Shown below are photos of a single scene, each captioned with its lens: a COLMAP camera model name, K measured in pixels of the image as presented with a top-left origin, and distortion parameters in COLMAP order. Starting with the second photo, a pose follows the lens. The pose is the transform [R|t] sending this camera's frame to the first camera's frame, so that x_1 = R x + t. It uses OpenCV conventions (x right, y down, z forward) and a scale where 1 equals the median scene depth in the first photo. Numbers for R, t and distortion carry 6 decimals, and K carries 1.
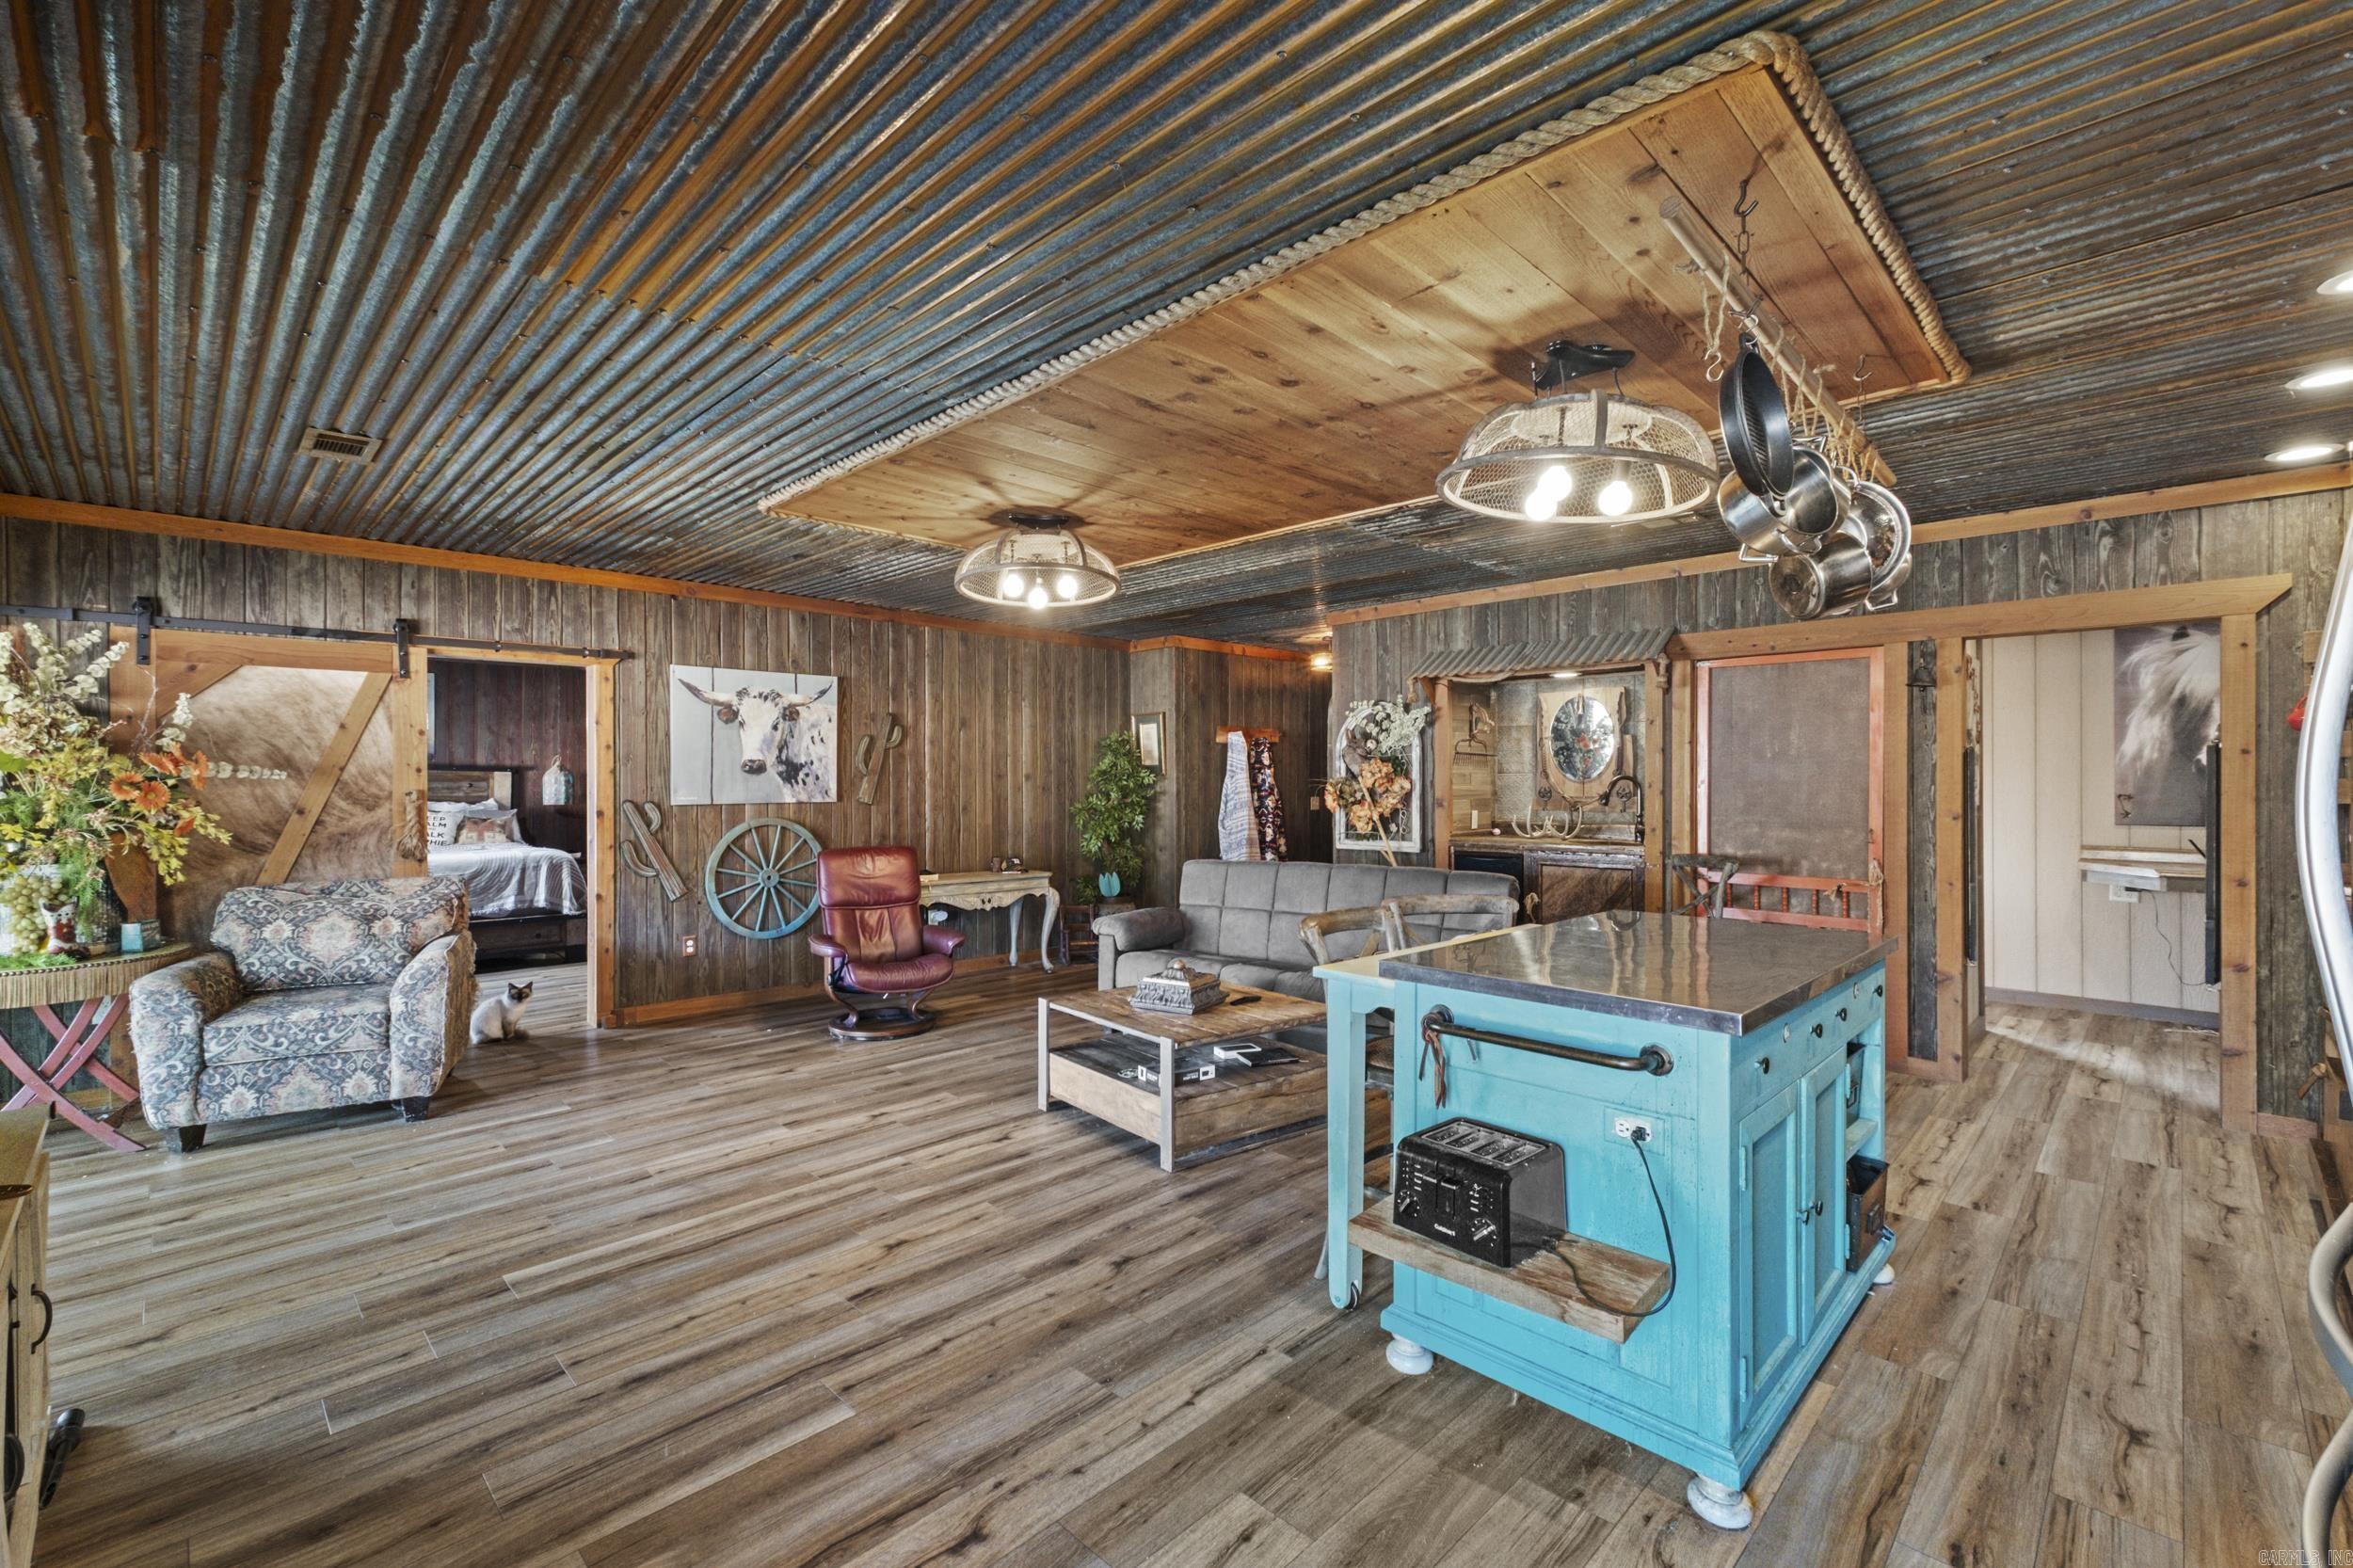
lens RADIAL K [[1007.2, 0, 1168.0], [0, 1007.2, 780.4], [0, 0, 1]] dist [0.003010, 0.000030]
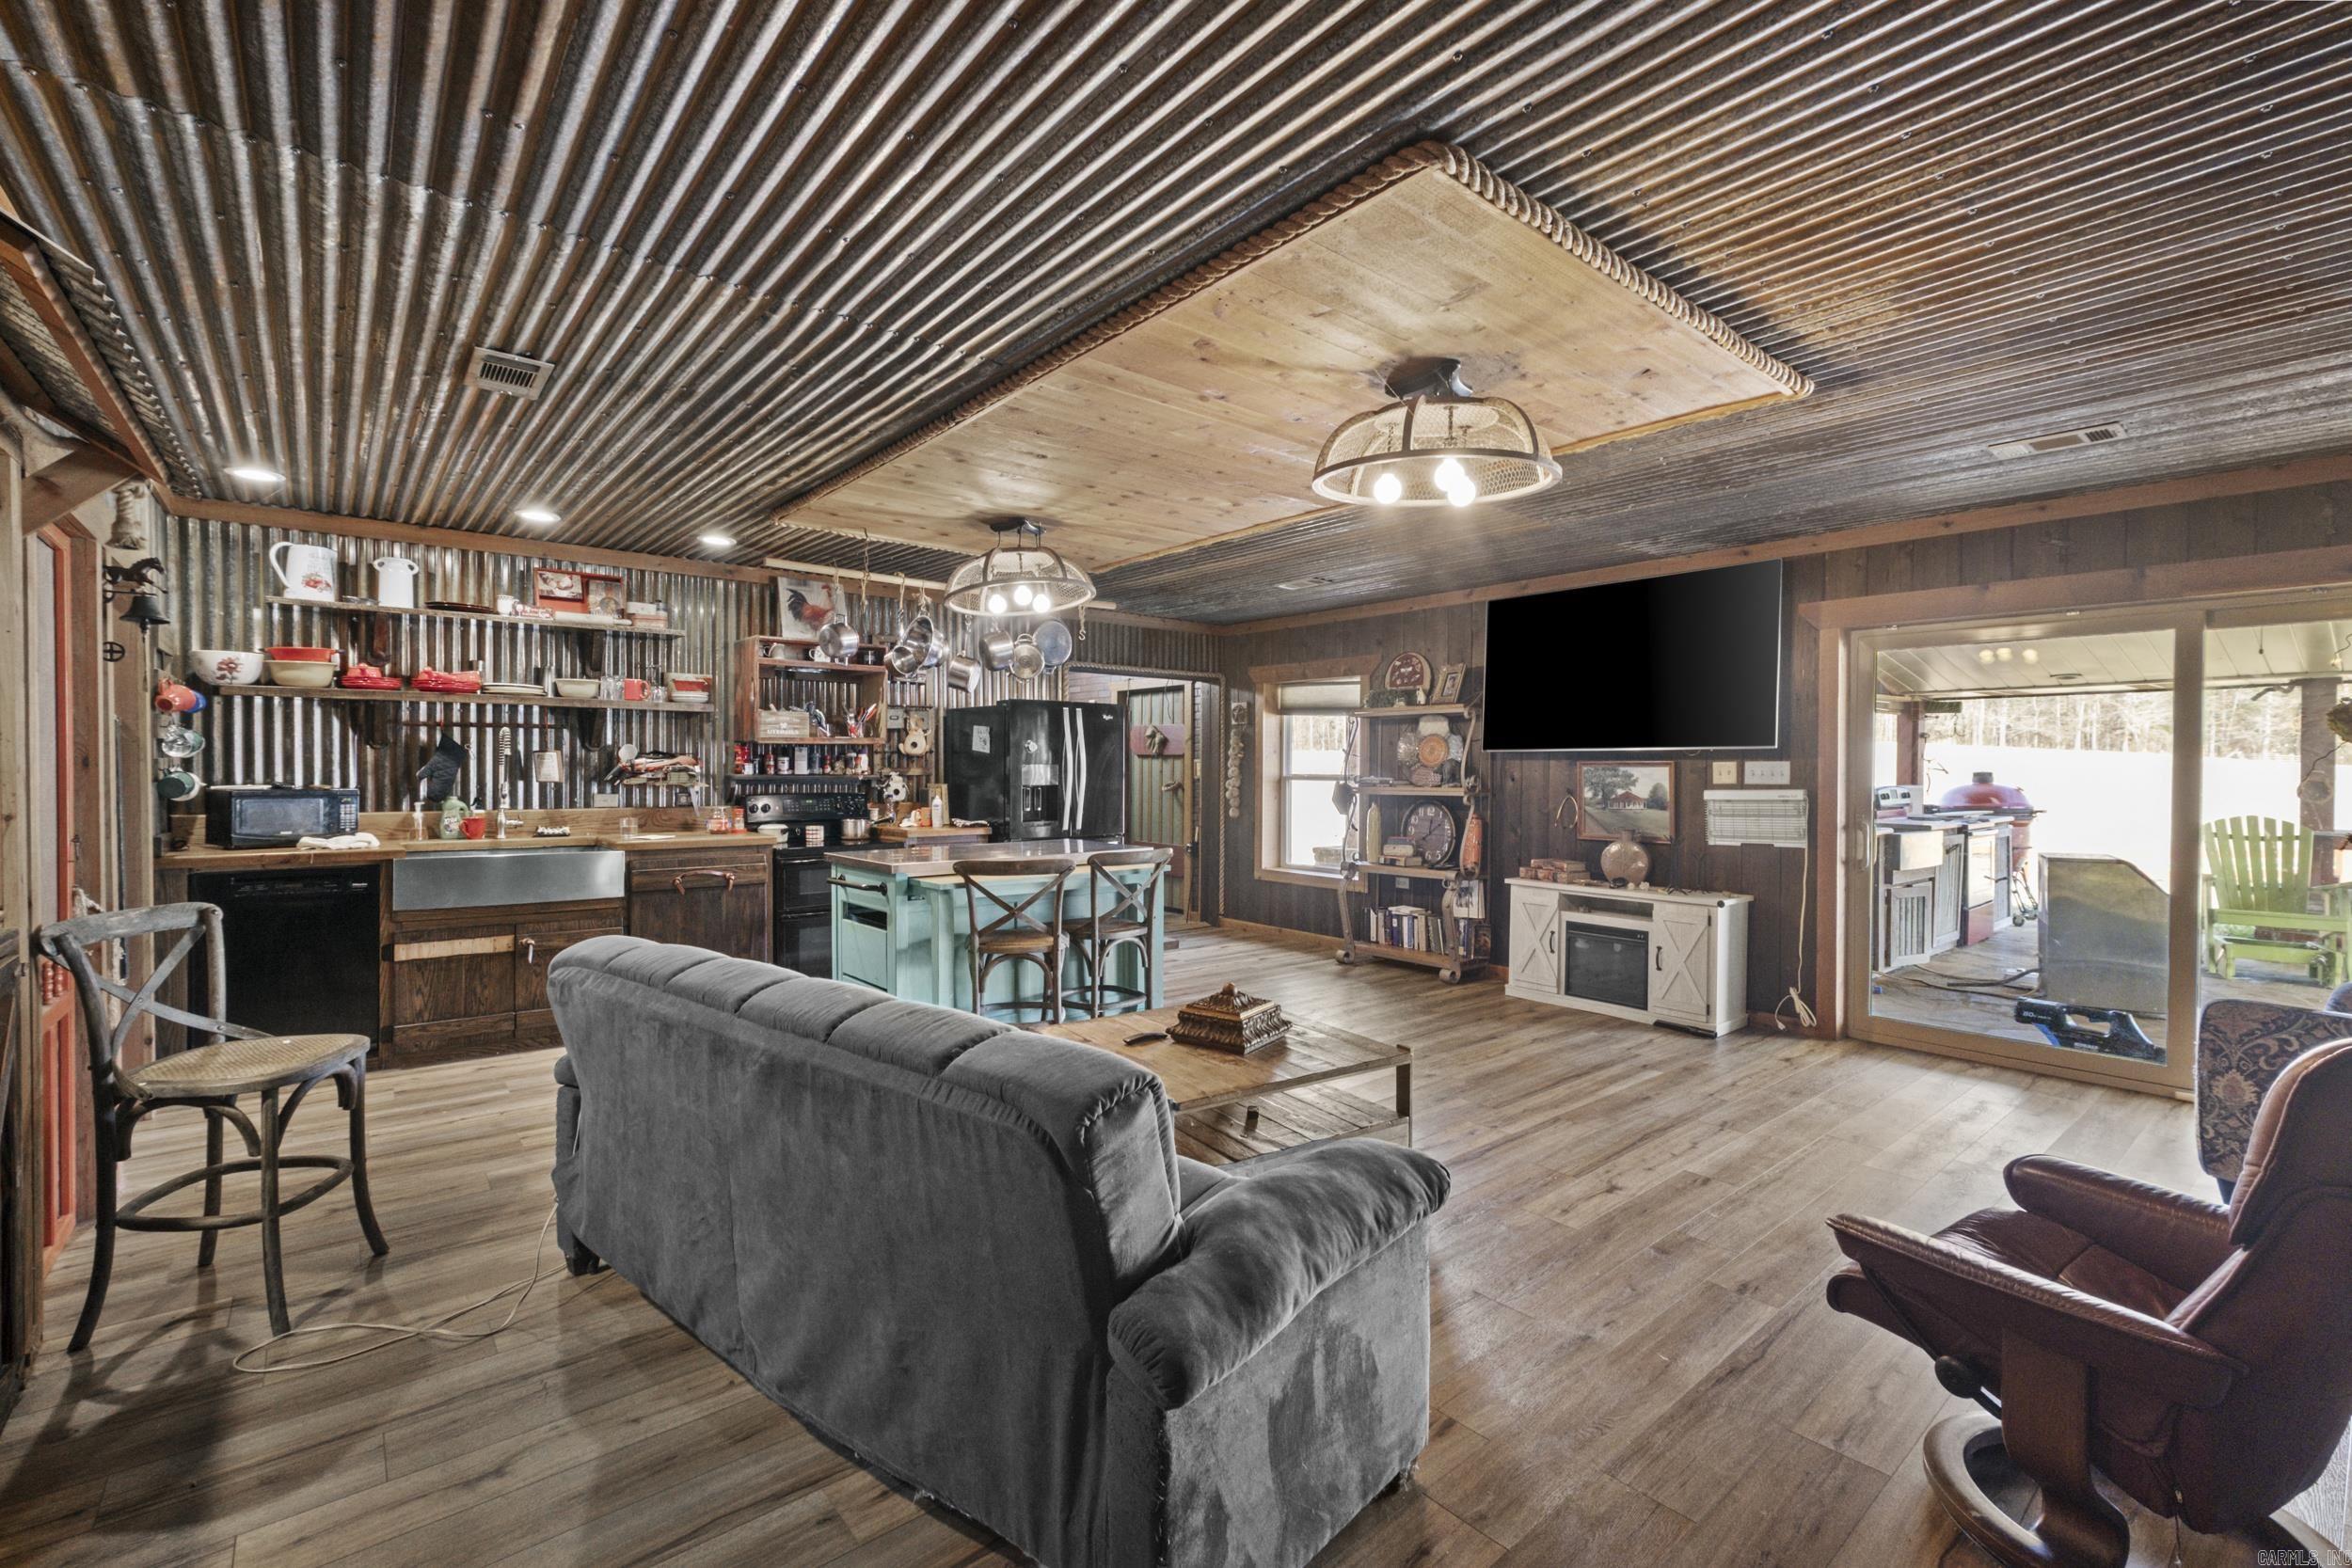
lens RADIAL K [[1006.7, 0, 1162.2], [0, 1006.7, 777.8], [0, 0, 1]] dist [0.003010, 0.000030]
pose [[-0.994994, -0.005458, 0.099787, -0.009796], [-0.004590, 0.999950, 0.008933, 0.004158], [-0.099830, 0.008430, -0.994969, 1.235447]]
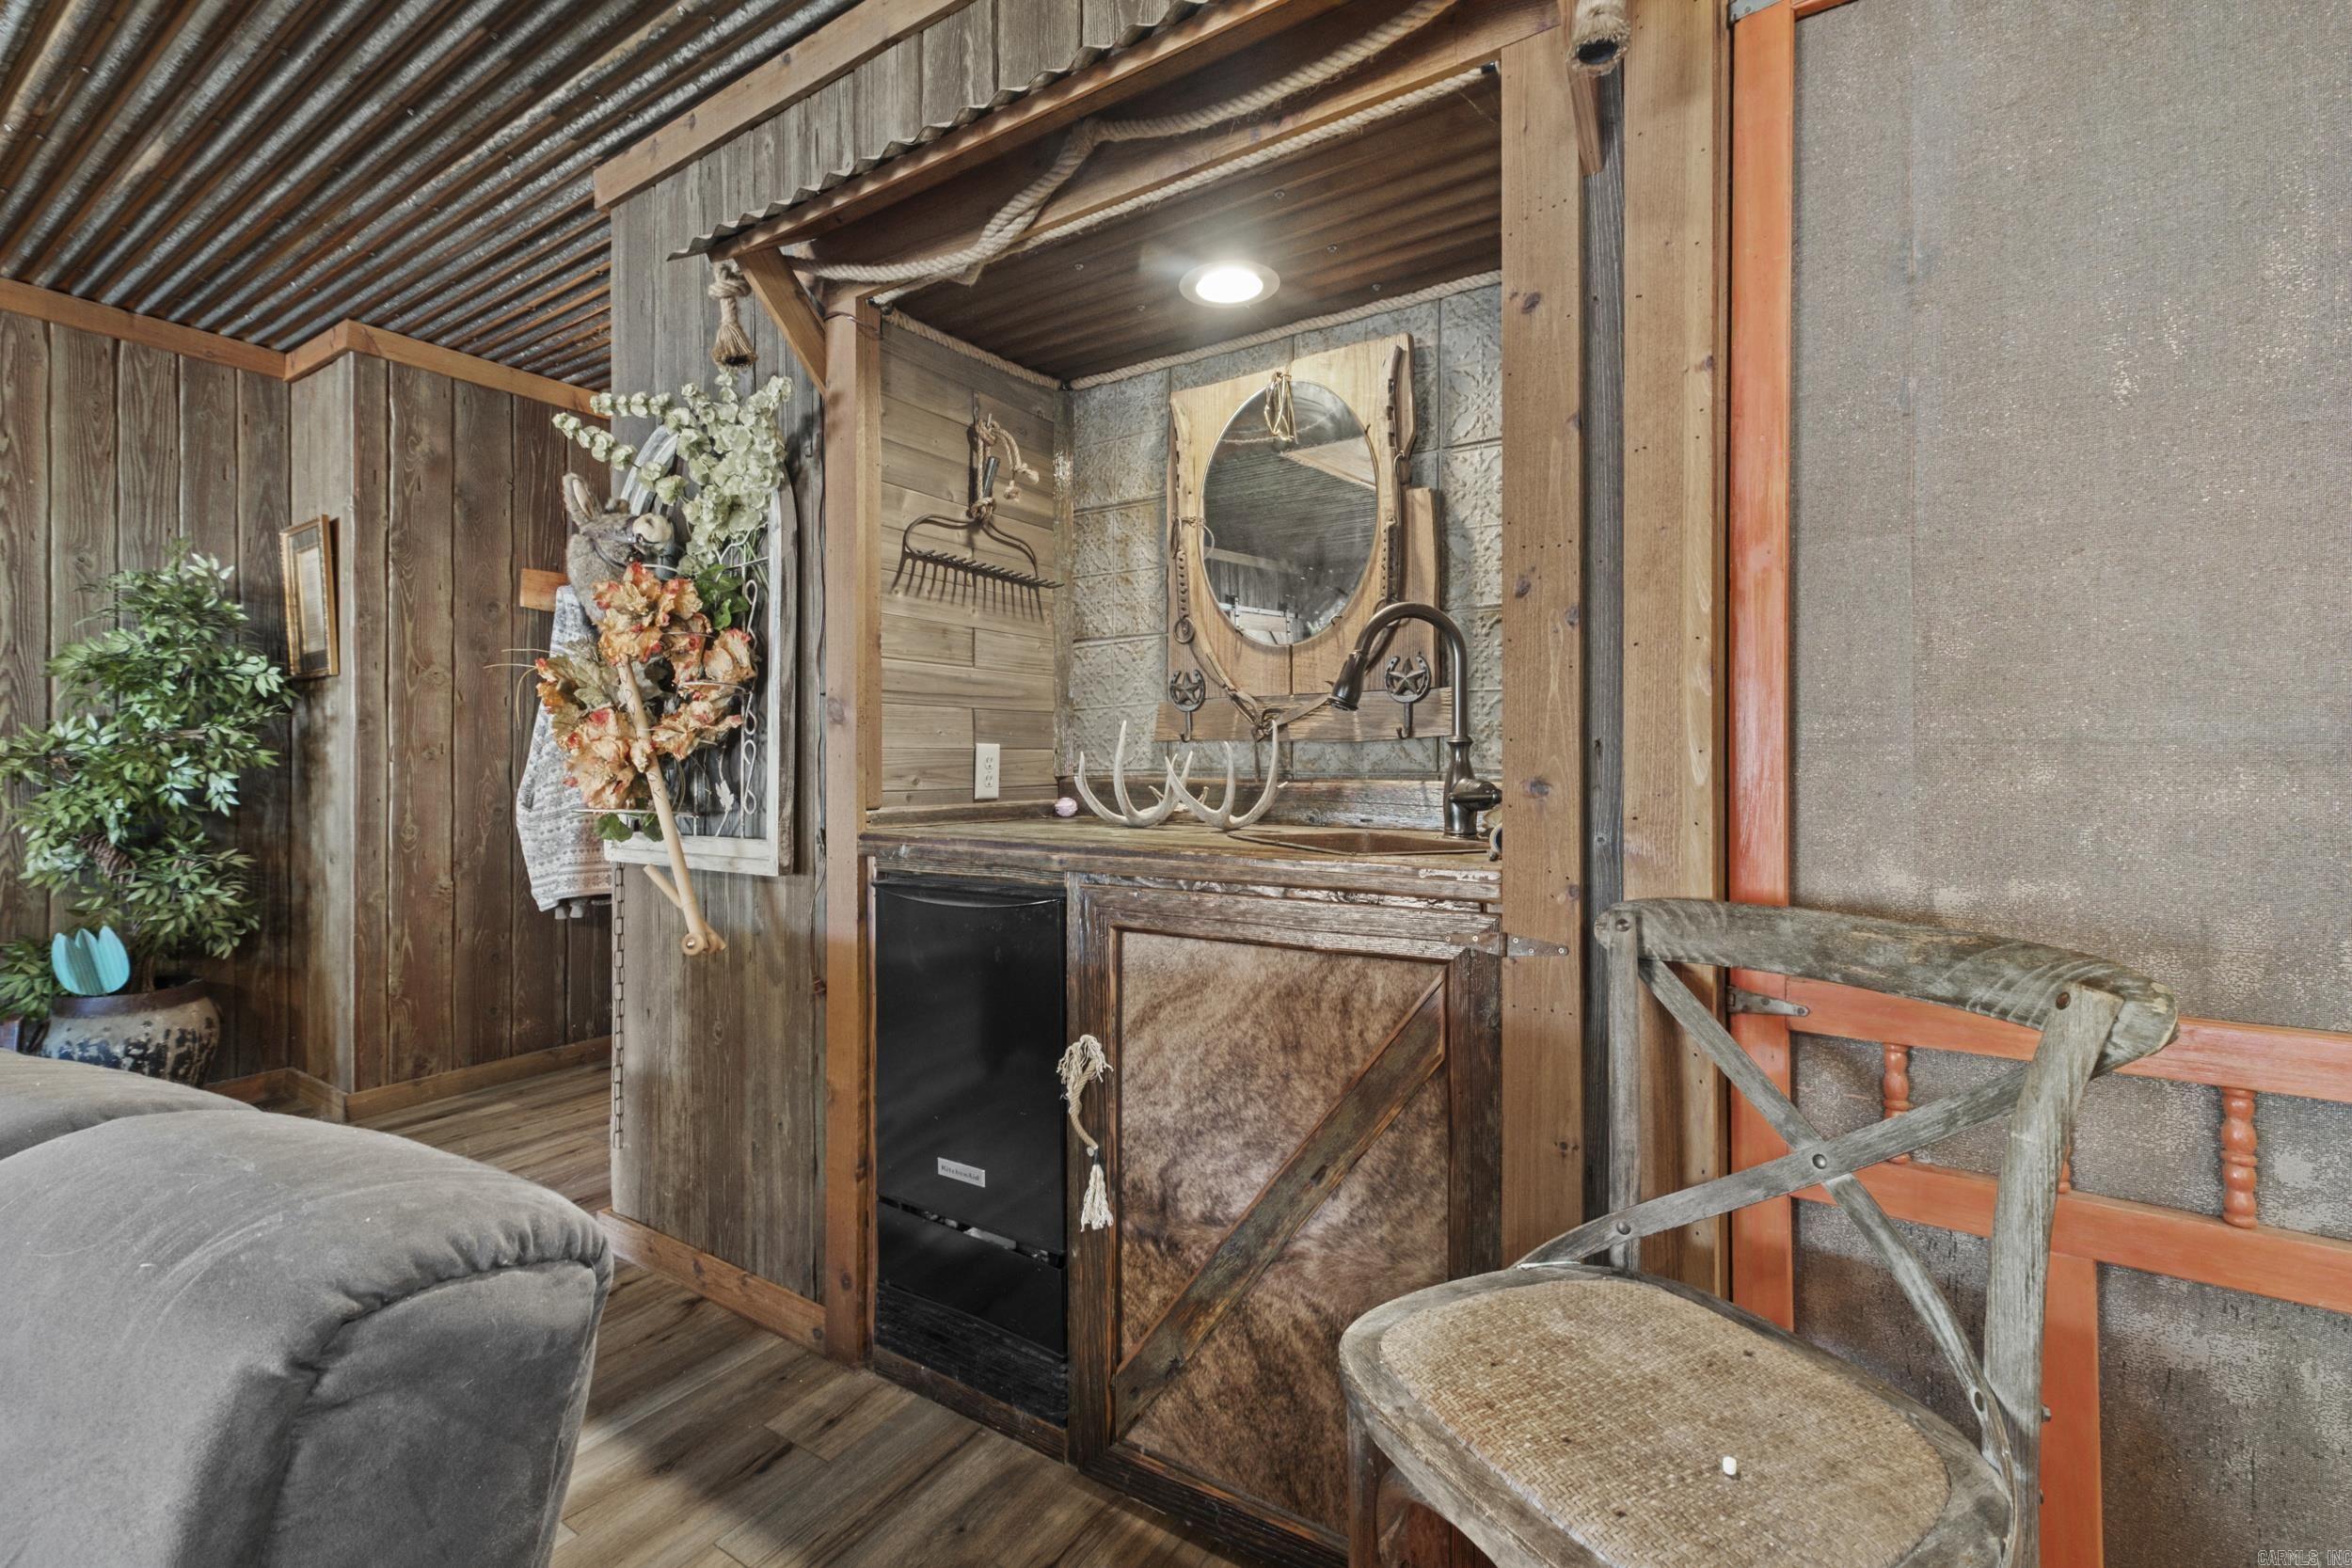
lens RADIAL K [[1006.7, 0, 1179.7], [0, 1006.7, 762.0], [0, 0, 1]] dist [0.003010, 0.000030]
pose [[0.977708, 0.002434, 0.209956, 0.326026], [-0.002144, 0.999996, -0.001612, 0.040219], [-0.209959, 0.001126, 0.977709, 0.727860]]
